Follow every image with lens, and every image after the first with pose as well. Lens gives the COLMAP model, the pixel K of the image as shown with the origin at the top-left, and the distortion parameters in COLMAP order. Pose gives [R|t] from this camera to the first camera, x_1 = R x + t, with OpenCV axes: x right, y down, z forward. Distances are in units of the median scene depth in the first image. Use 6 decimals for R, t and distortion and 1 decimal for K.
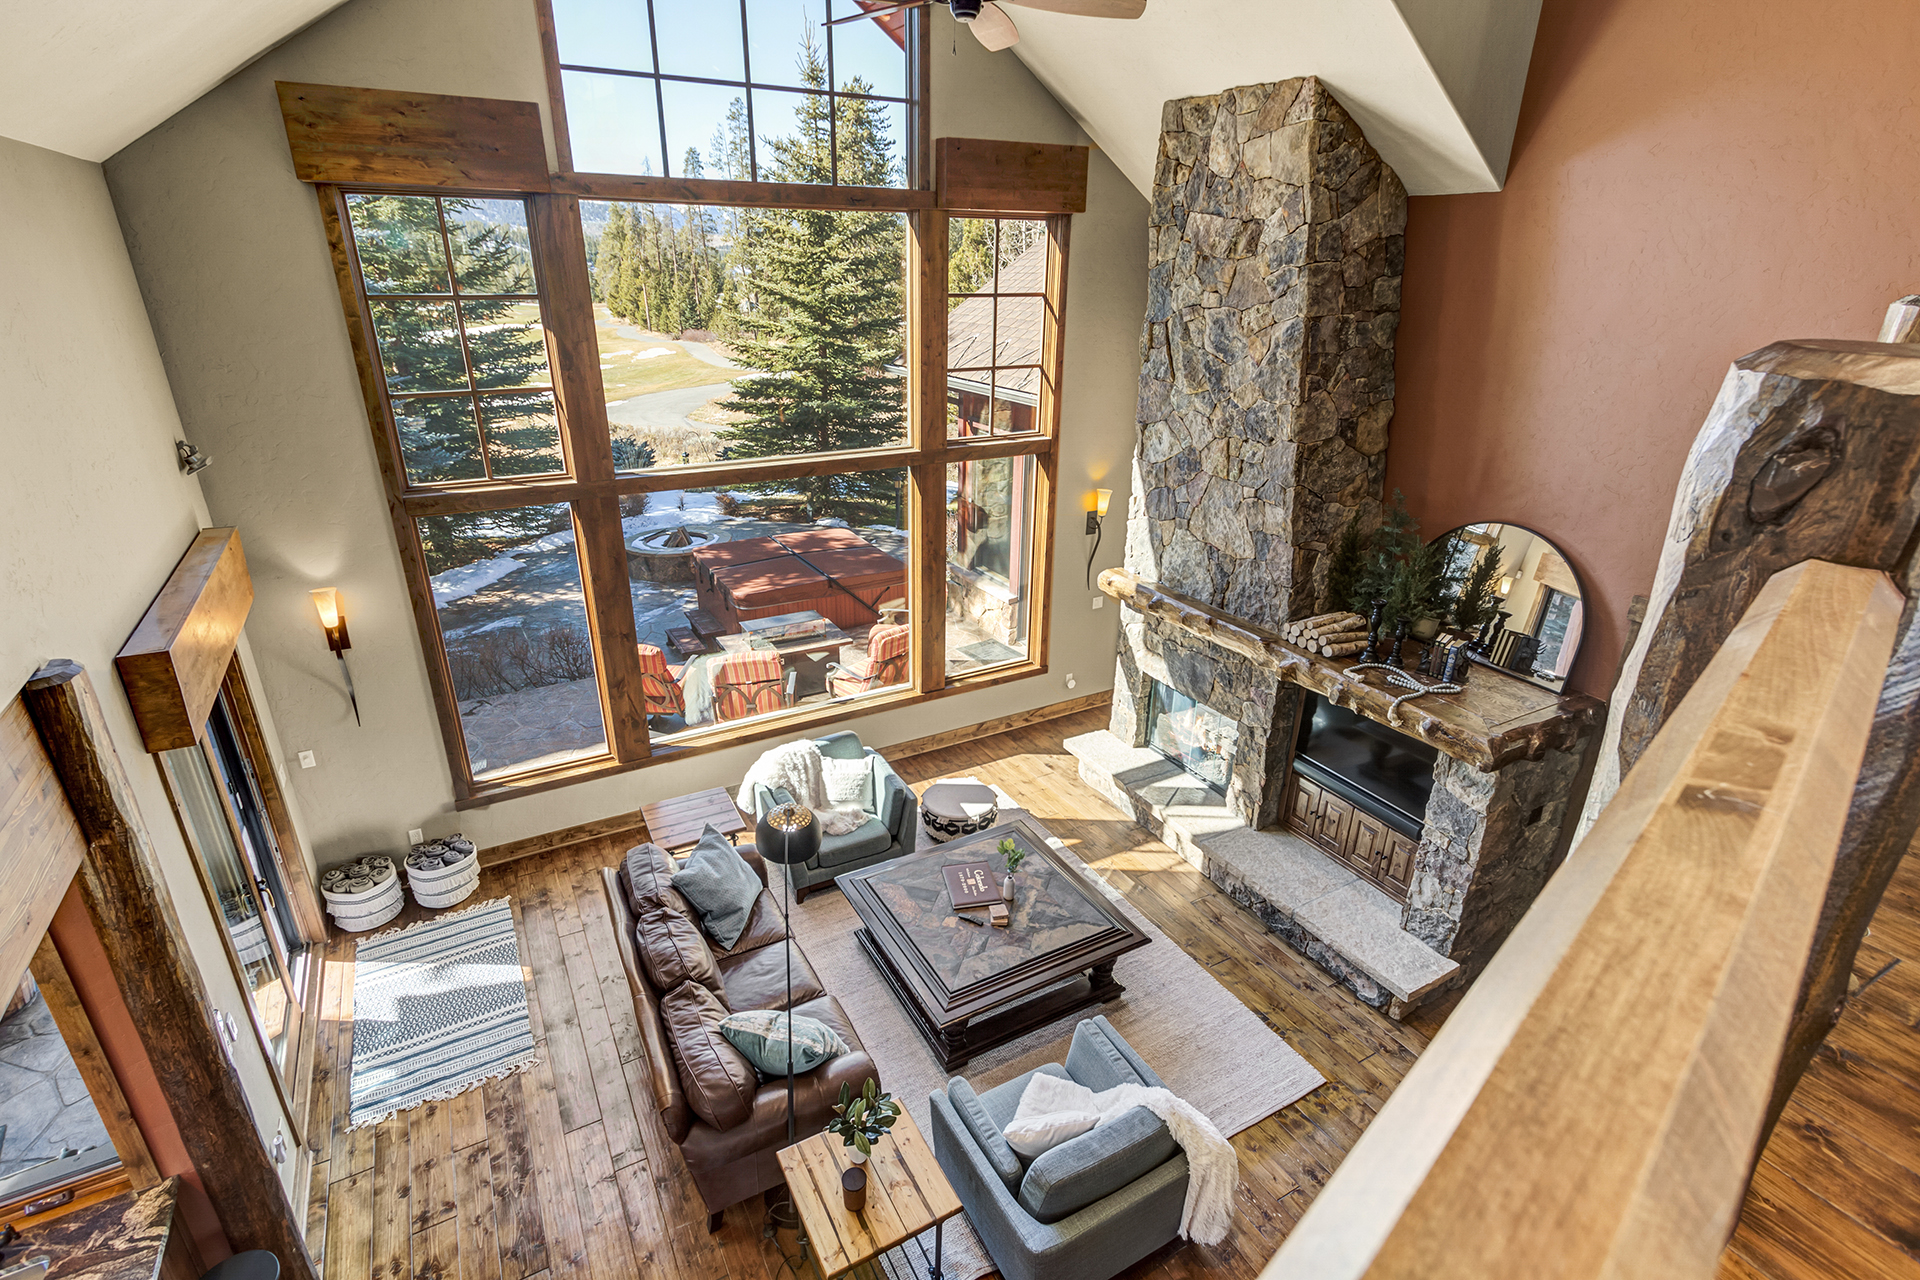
lens RADIAL K [[891.1, 0, 958.7], [0, 891.1, 657.2], [0, 0, 1]] dist [0.008905, -0.005881]
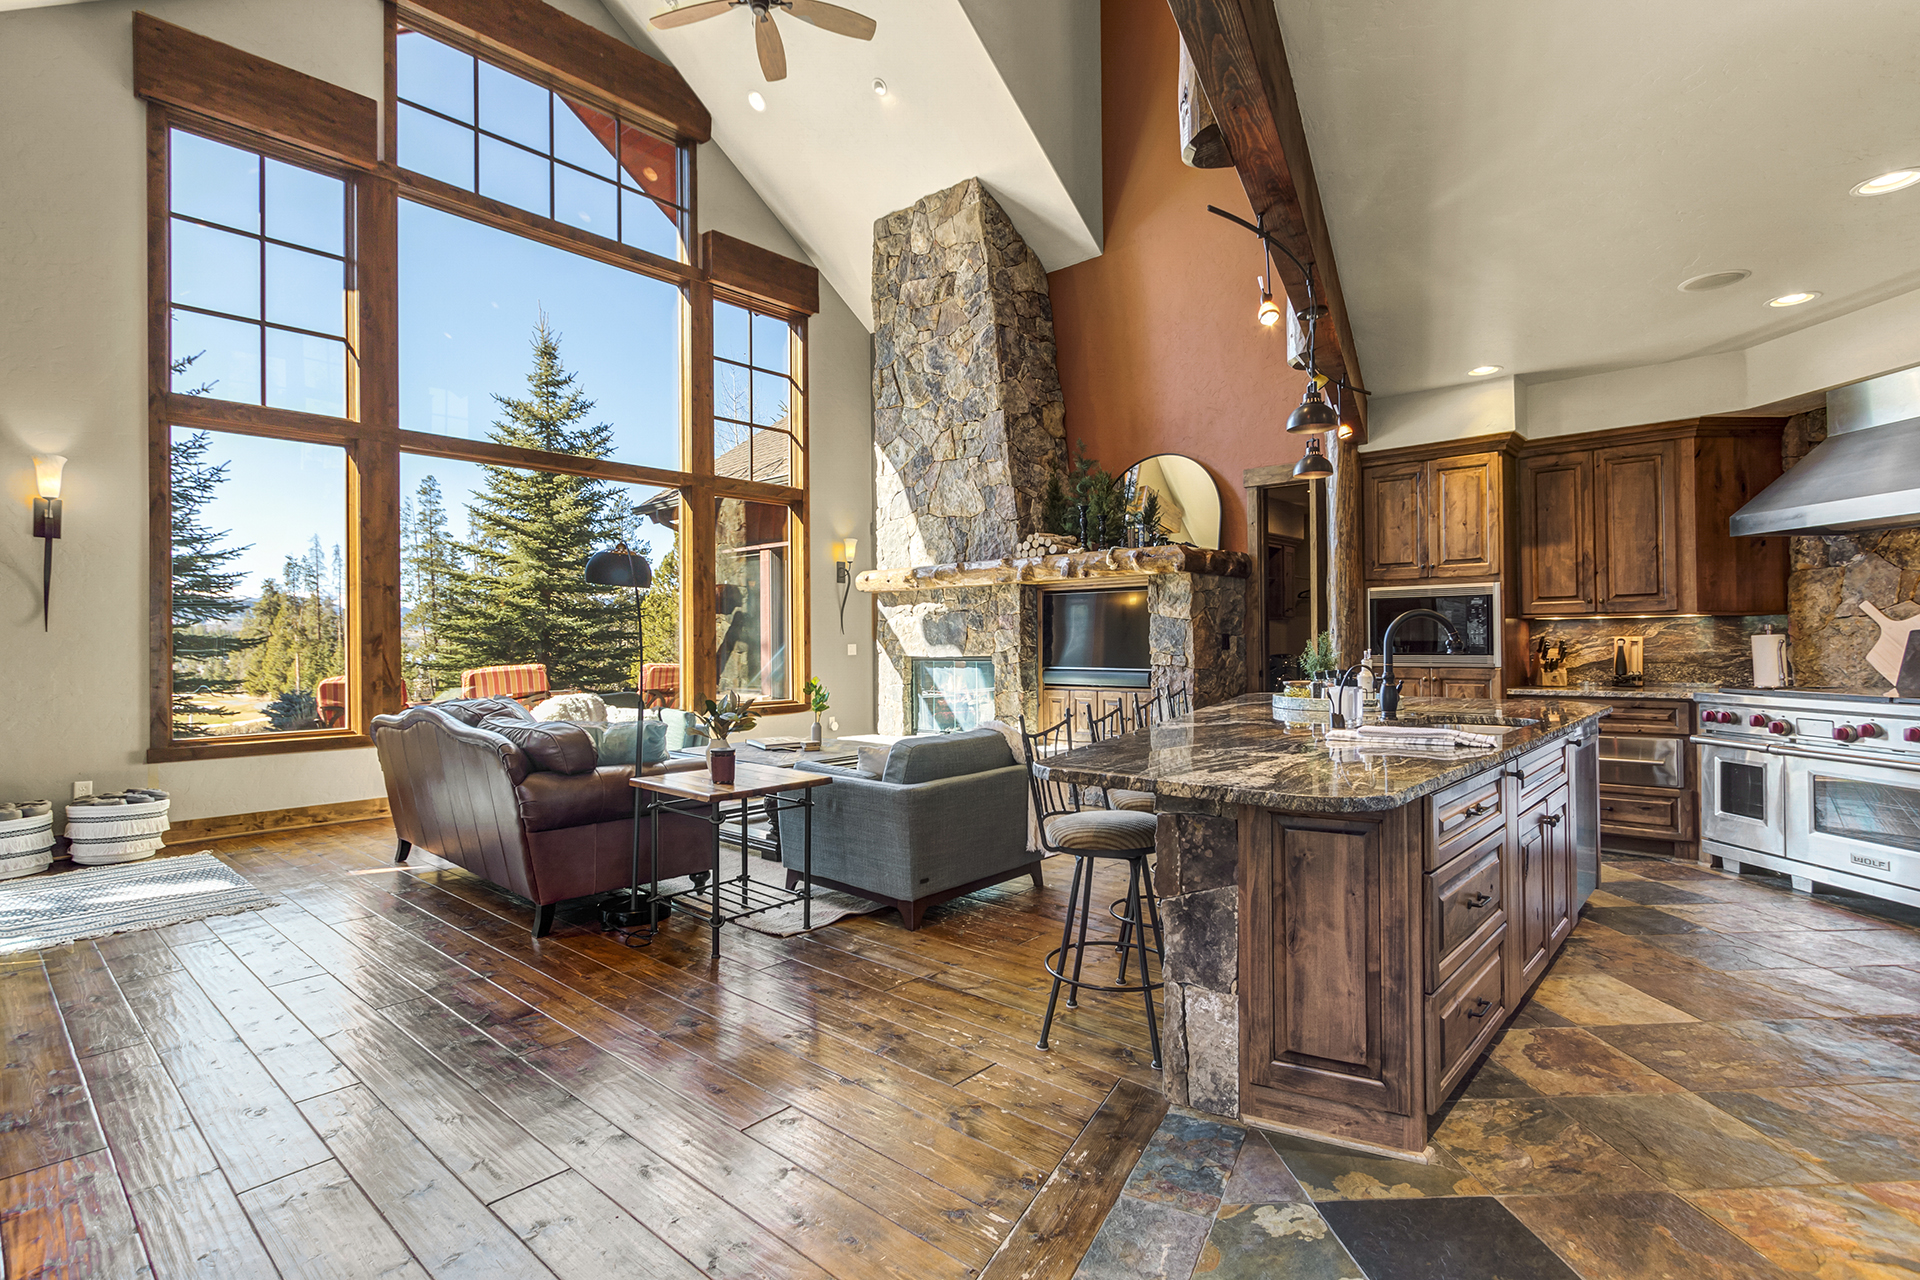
lens RADIAL K [[891.1, 0, 950.9], [0, 891.1, 635.1], [0, 0, 1]] dist [0.008905, -0.005881]
pose [[0.950556, -0.020054, 0.309905, -0.101437], [0.137963, 0.921302, -0.363551, 0.502361], [-0.278225, 0.388331, 0.878516, -0.002235]]
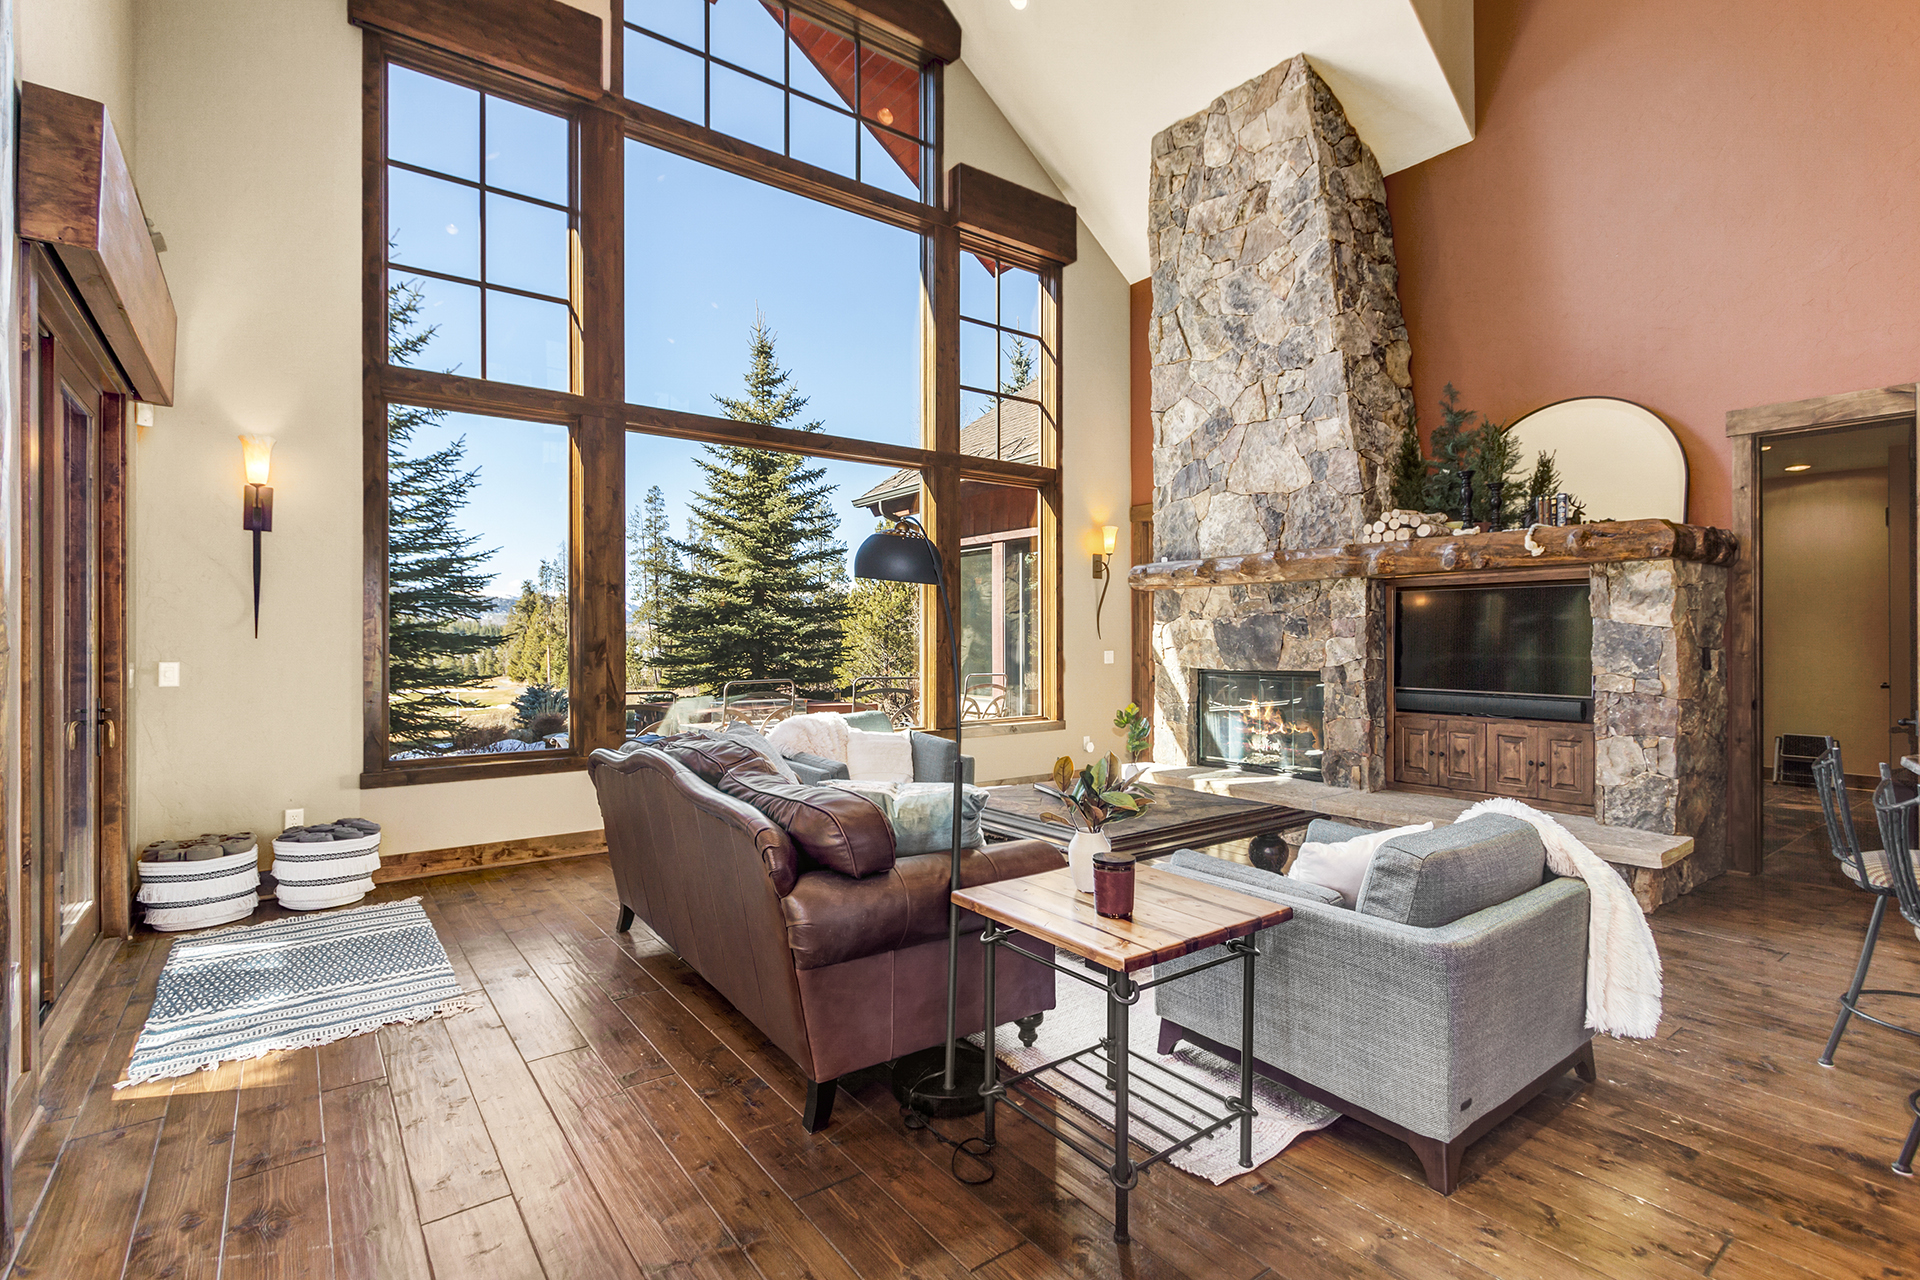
lens RADIAL K [[891.1, 0, 960.6], [0, 891.1, 634.1], [0, 0, 1]] dist [0.008905, -0.005881]
pose [[0.992779, -0.015185, 0.118997, -0.160833], [0.059855, 0.922359, -0.381669, 0.389528], [-0.103962, 0.386036, 0.916607, 0.232843]]
